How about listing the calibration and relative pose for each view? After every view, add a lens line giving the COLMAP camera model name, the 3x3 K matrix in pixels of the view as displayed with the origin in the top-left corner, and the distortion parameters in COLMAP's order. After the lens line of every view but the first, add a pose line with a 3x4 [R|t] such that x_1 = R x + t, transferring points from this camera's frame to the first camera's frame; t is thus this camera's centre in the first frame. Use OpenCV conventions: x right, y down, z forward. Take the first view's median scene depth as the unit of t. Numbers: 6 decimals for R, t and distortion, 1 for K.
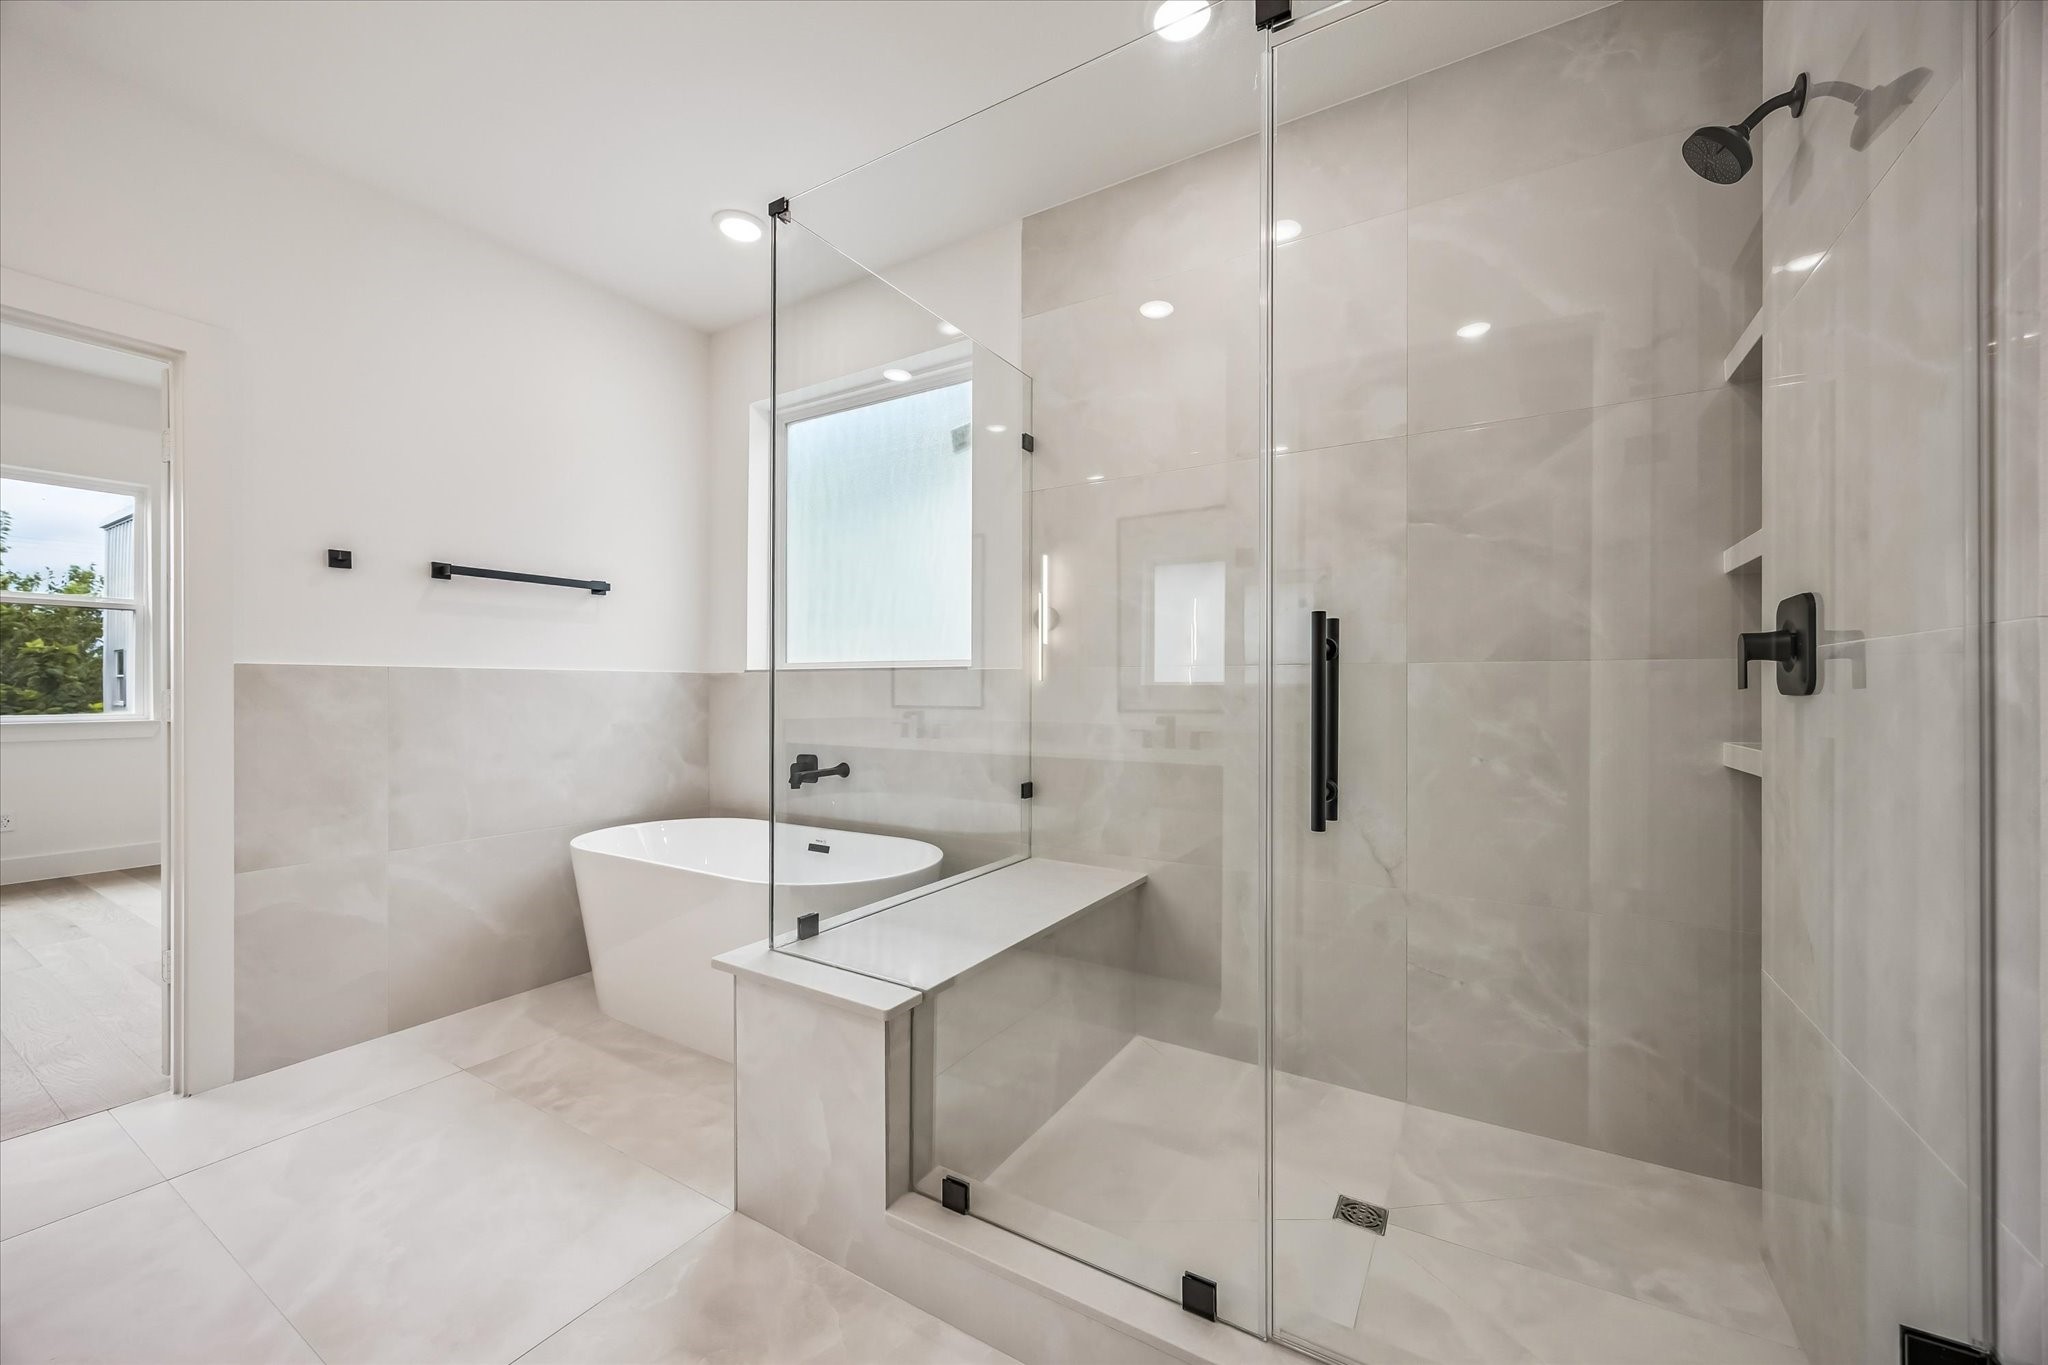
lens RADIAL K [[792.4, 0, 1022.4], [0, 792.4, 688.3], [0, 0, 1]] dist [0.001247, 0.000138]
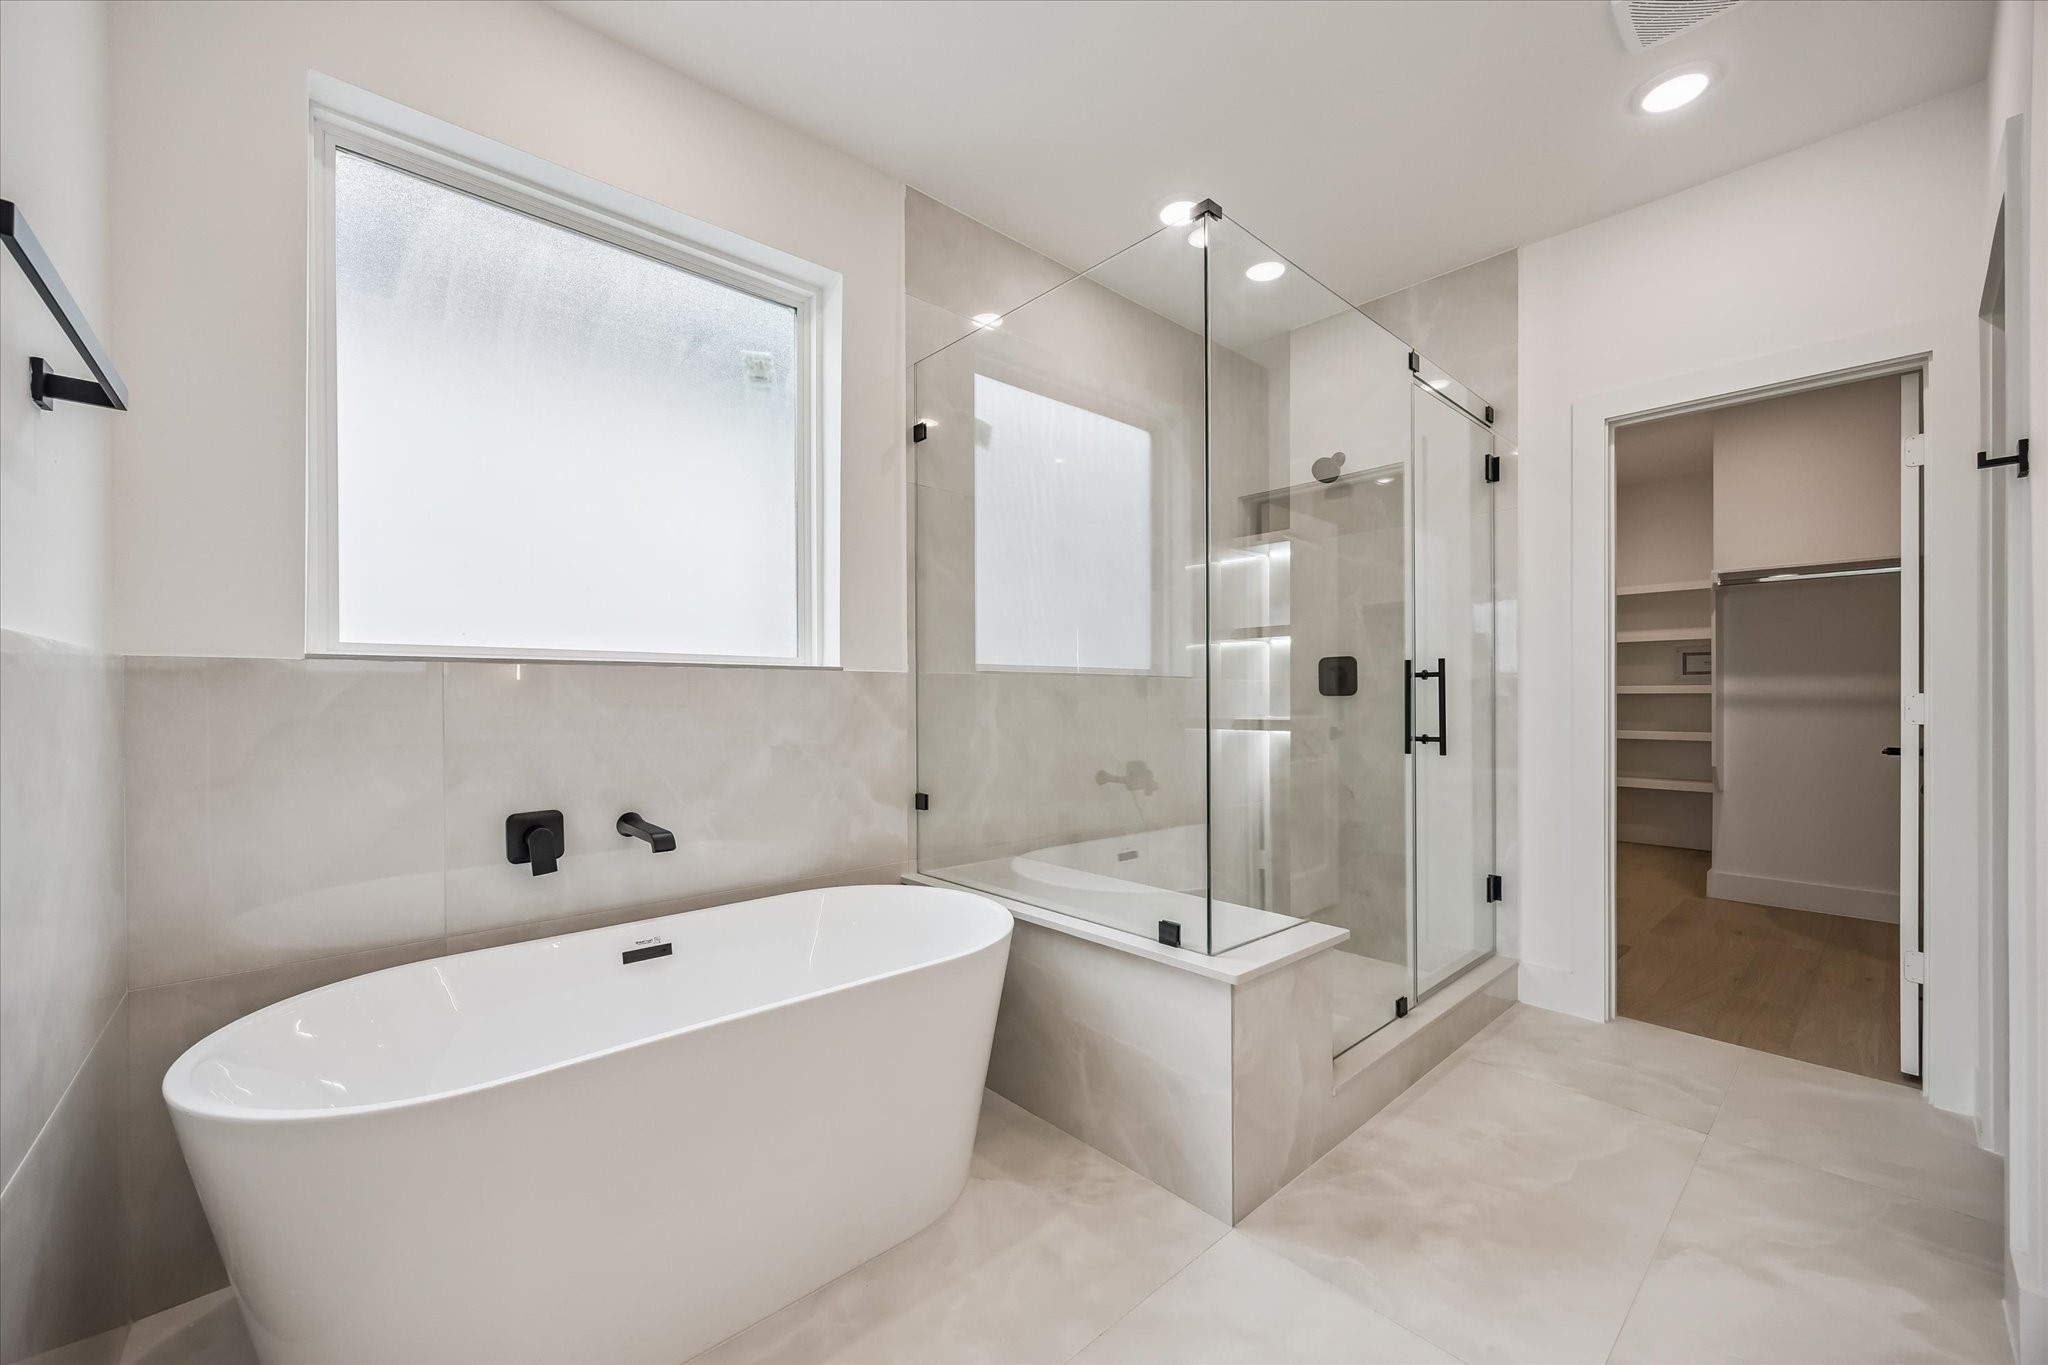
lens RADIAL K [[797.5, 0, 1028.8], [0, 797.5, 697.3], [0, 0, 1]] dist [0.001283, 0.000199]
pose [[0.274986, -0.003464, 0.961442, -0.881918], [0.004671, 0.999987, 0.002267, 0.003832], [-0.961437, 0.003868, 0.274999, 0.623715]]
